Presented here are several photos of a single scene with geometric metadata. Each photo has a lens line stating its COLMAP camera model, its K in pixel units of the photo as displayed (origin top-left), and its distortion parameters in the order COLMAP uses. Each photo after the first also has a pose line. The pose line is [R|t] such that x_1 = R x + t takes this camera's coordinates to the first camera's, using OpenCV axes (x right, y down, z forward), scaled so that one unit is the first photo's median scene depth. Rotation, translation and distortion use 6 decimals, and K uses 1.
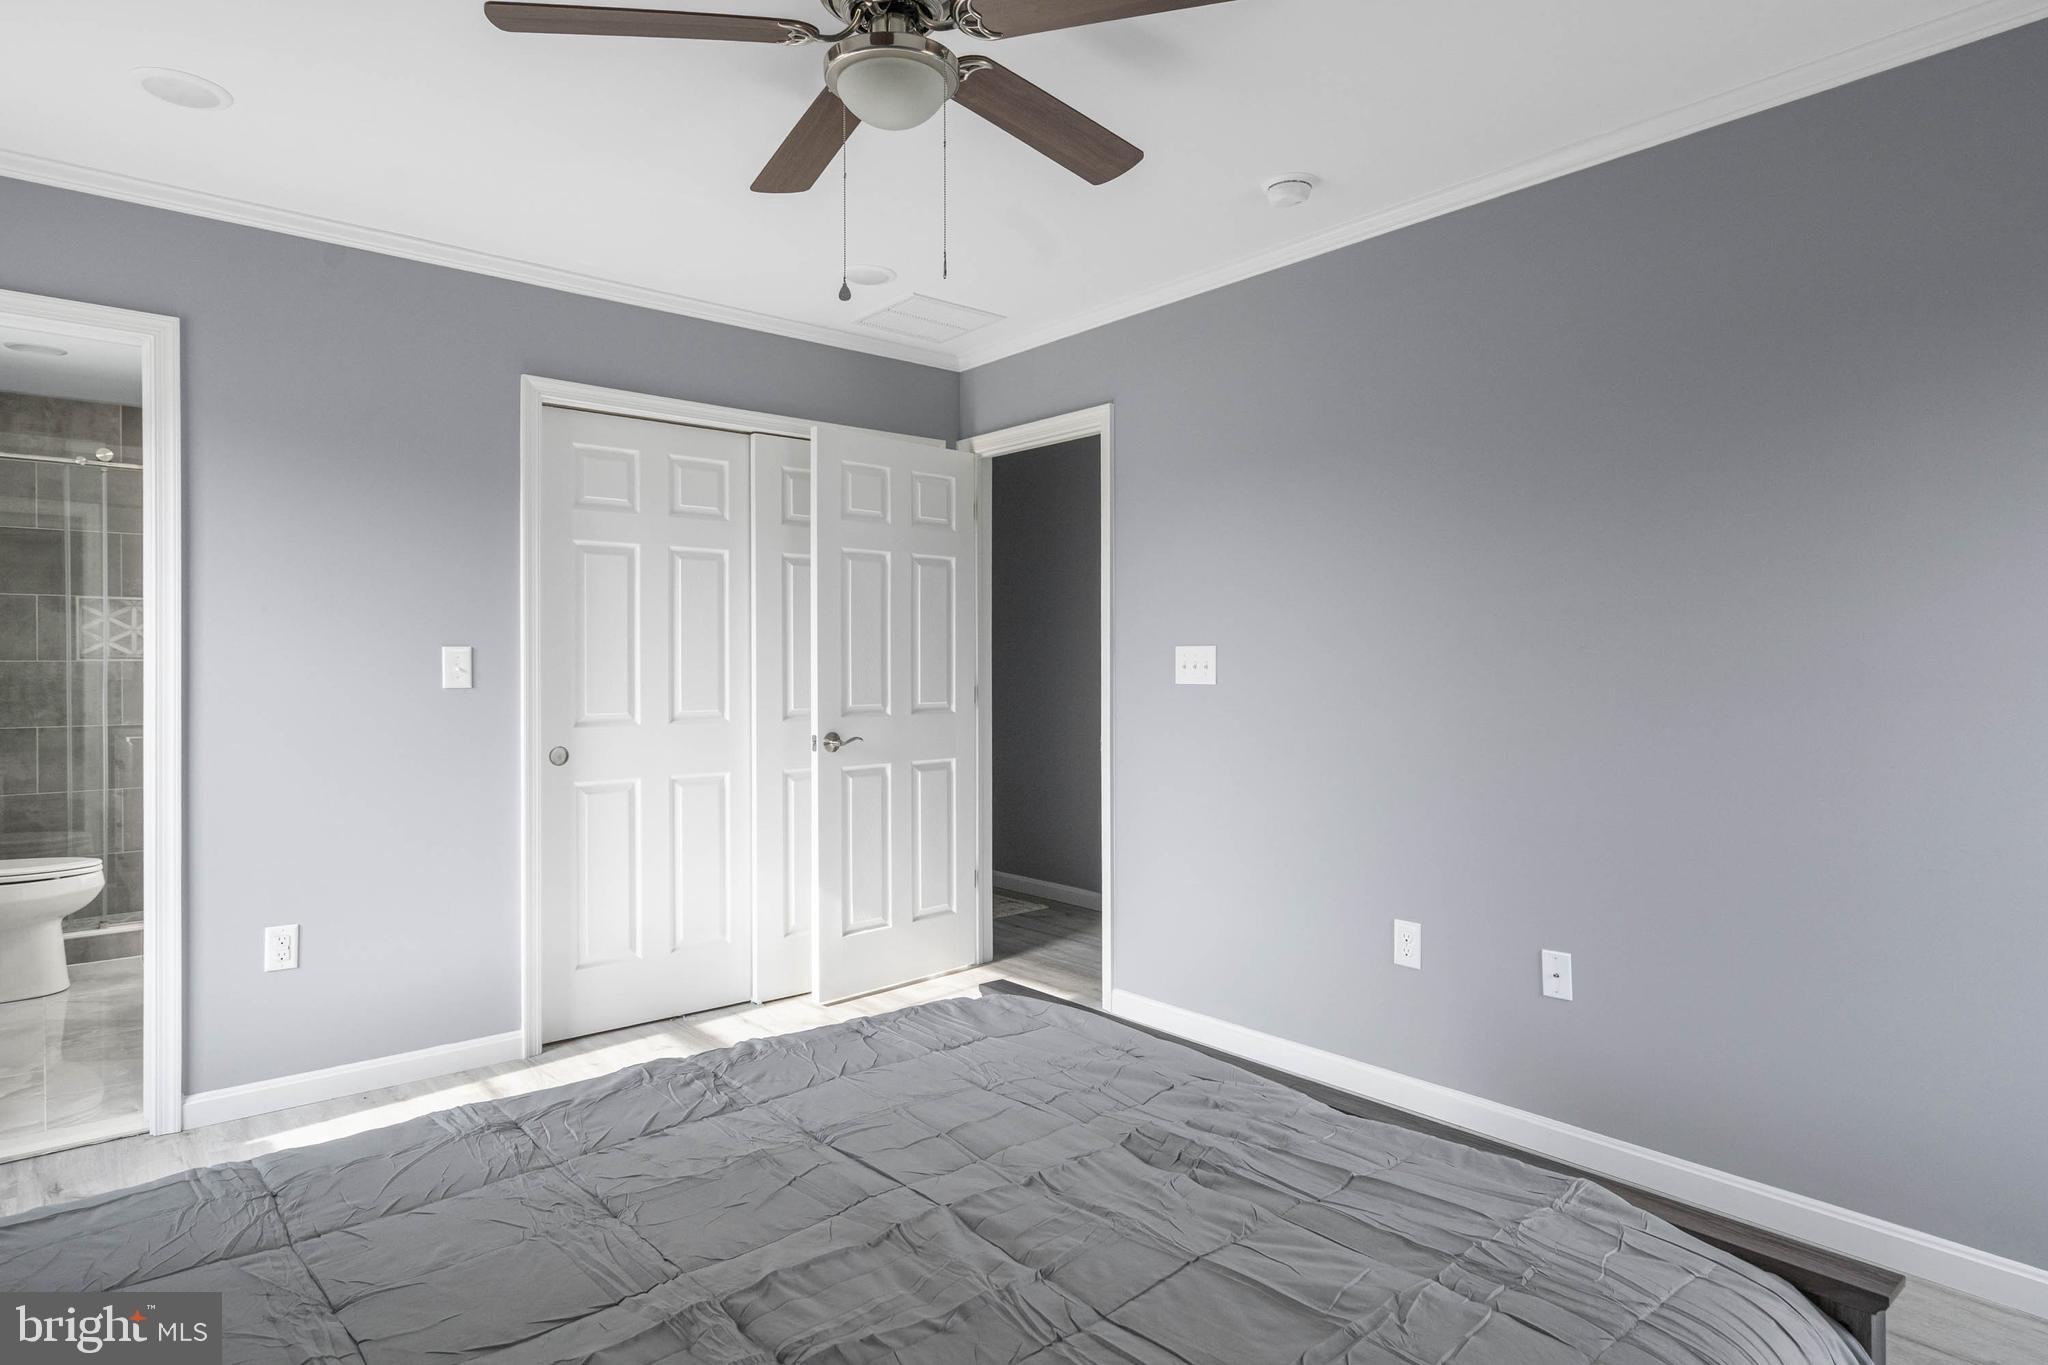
lens RADIAL K [[1148.7, 0, 1028.1], [0, 1148.7, 679.3], [0, 0, 1]] dist [0.003244, 0.004270]
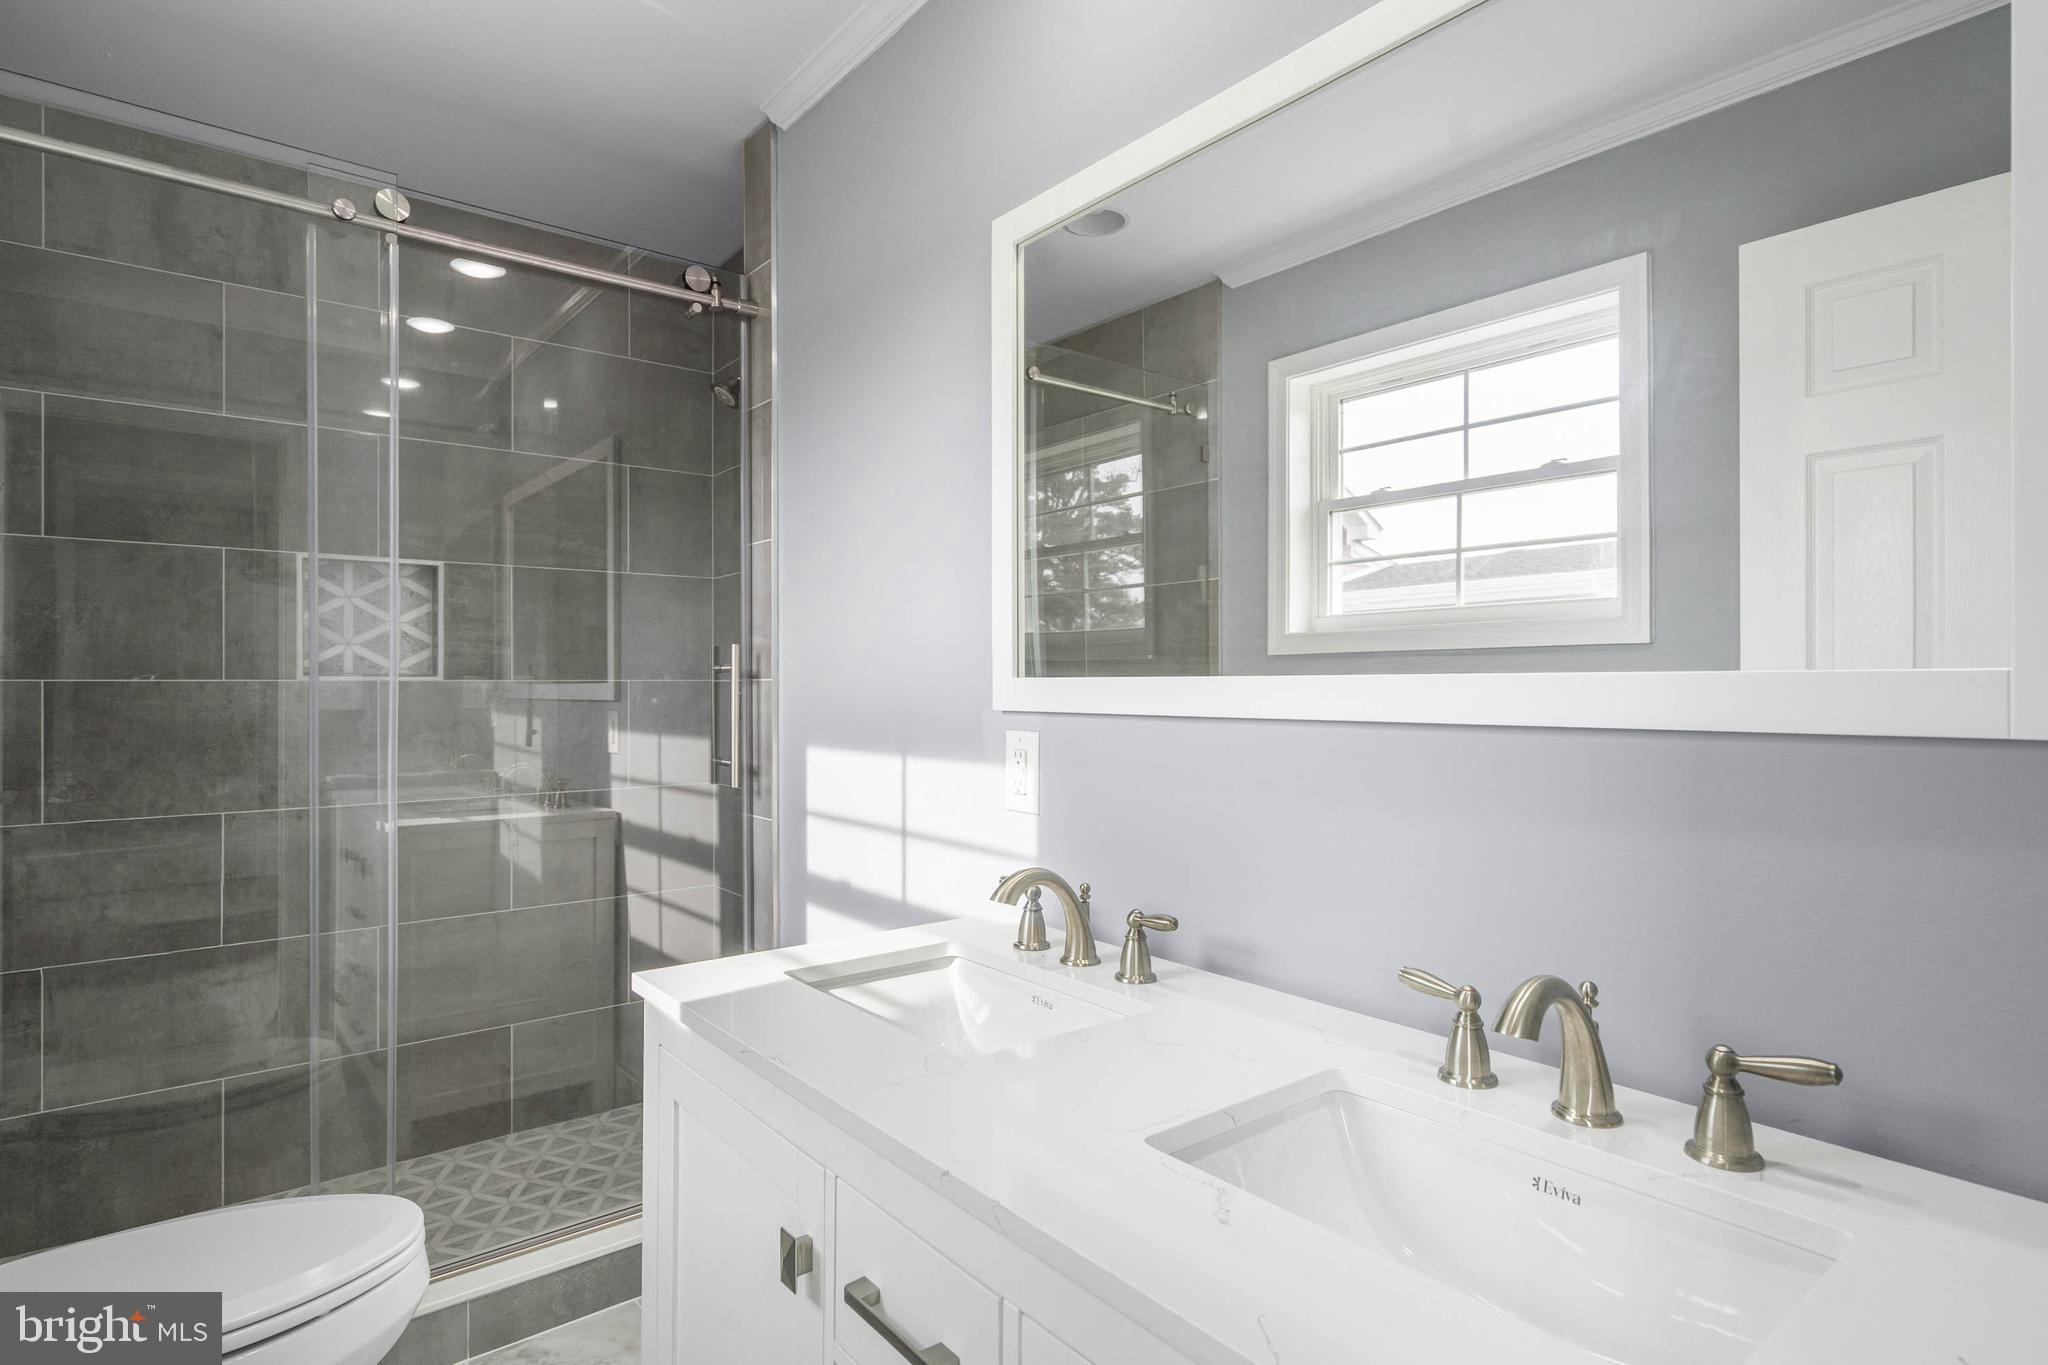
lens RADIAL K [[1097.1, 0, 1023.4], [0, 1097.1, 685.3], [0, 0, 1]] dist [-0.005212, 0.003630]
pose [[0.998833, -0.002514, -0.048238, -0.146079], [0.001618, 0.999826, -0.018607, -0.001266], [0.048276, 0.018508, 0.998663, 0.161848]]
